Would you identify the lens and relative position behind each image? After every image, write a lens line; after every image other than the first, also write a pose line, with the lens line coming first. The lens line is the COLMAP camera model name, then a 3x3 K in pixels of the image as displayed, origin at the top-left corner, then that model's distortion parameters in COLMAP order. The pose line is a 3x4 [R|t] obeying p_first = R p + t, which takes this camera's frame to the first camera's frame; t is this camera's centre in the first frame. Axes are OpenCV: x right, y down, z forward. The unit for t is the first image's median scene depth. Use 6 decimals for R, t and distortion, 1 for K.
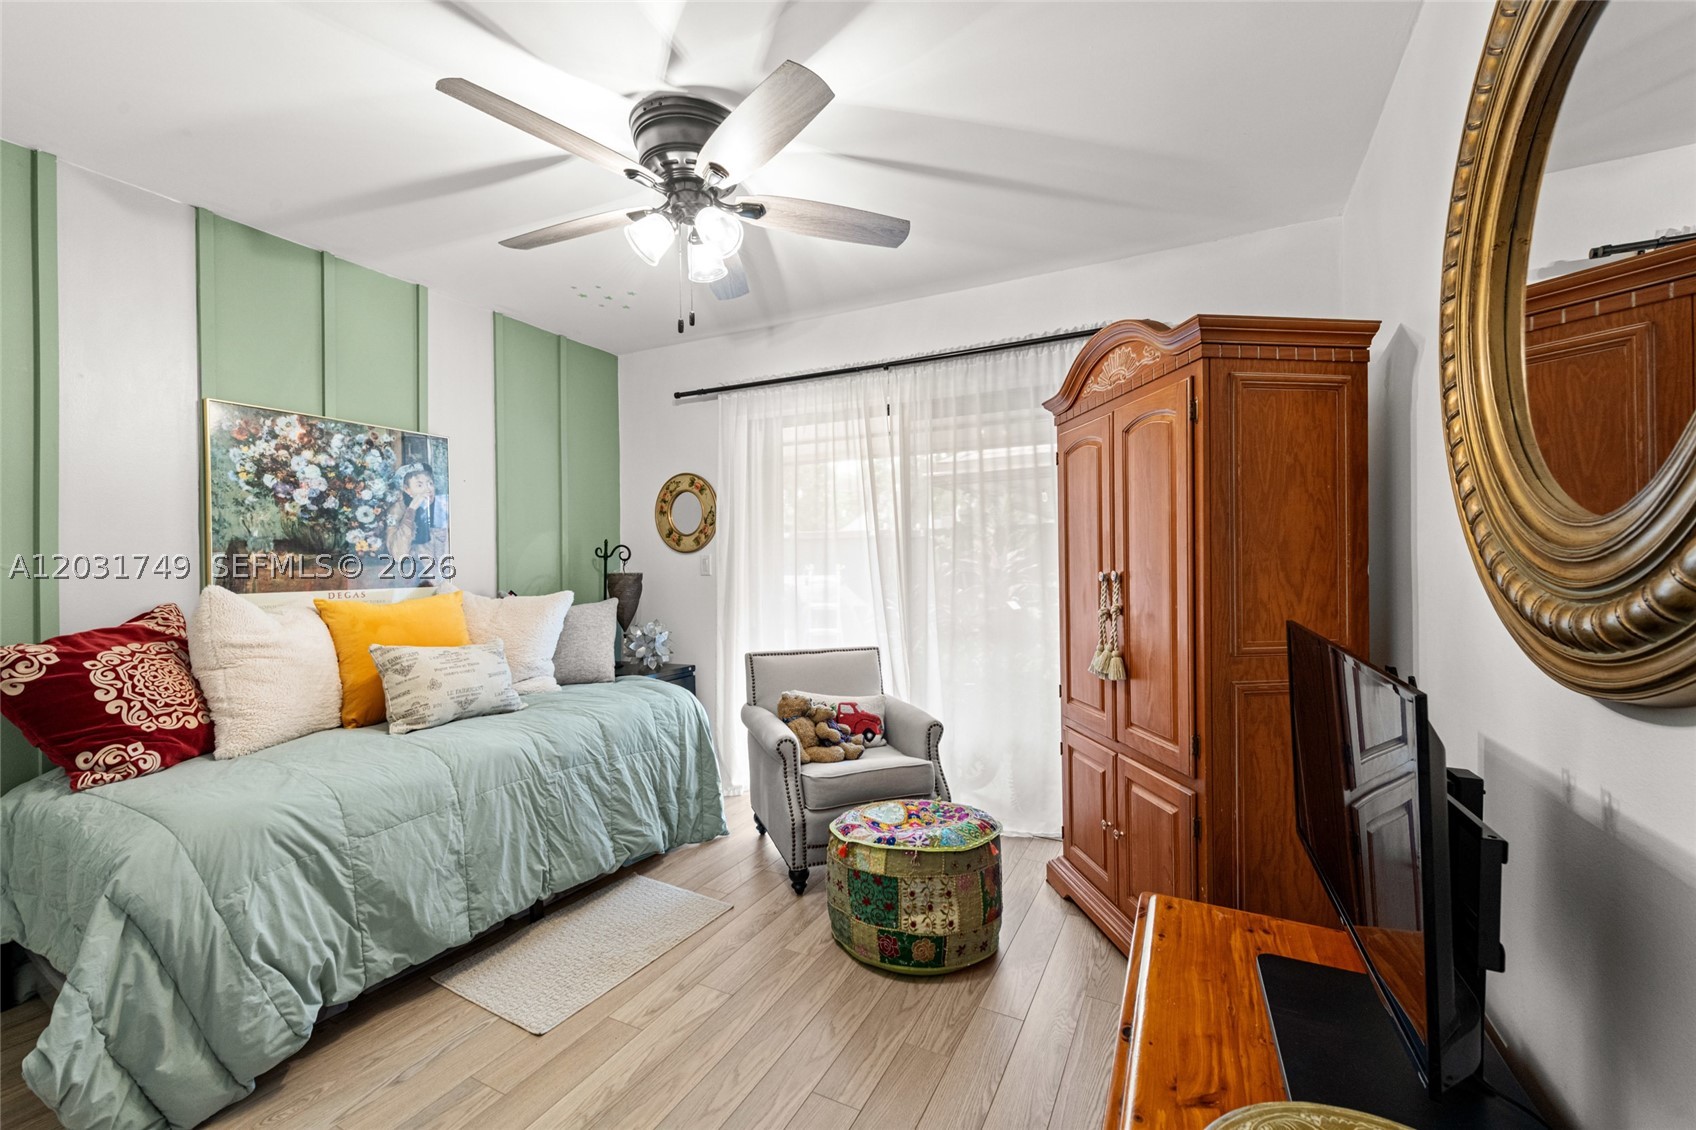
lens RADIAL K [[743.2, 0, 847.8], [0, 743.2, 553.2], [0, 0, 1]] dist [0.008690, -0.000340]
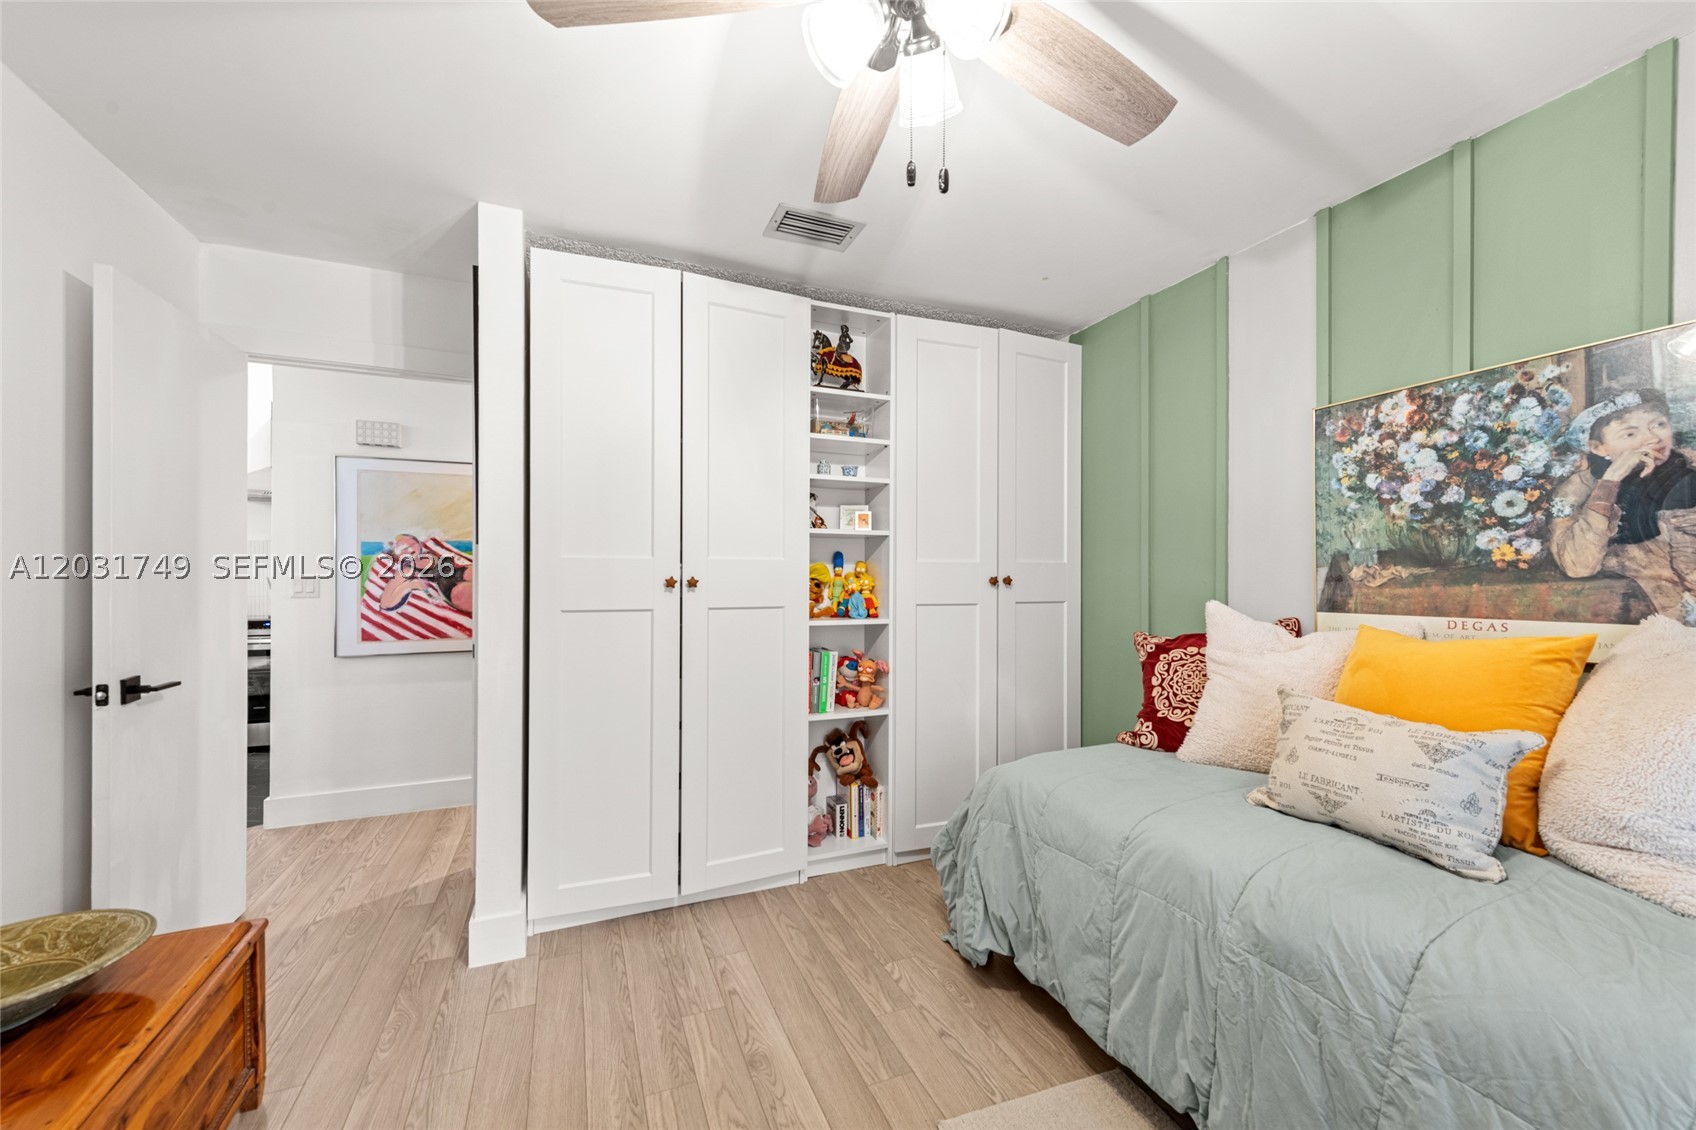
lens RADIAL K [[672.2, 0, 856.9], [0, 672.2, 575.8], [0, 0, 1]] dist [0.013451, -0.003734]
pose [[-0.639461, 0.003689, -0.768815, 0.172957], [0.016914, 0.999814, -0.009270, 0.006422], [0.768637, -0.018932, -0.639404, 0.984292]]
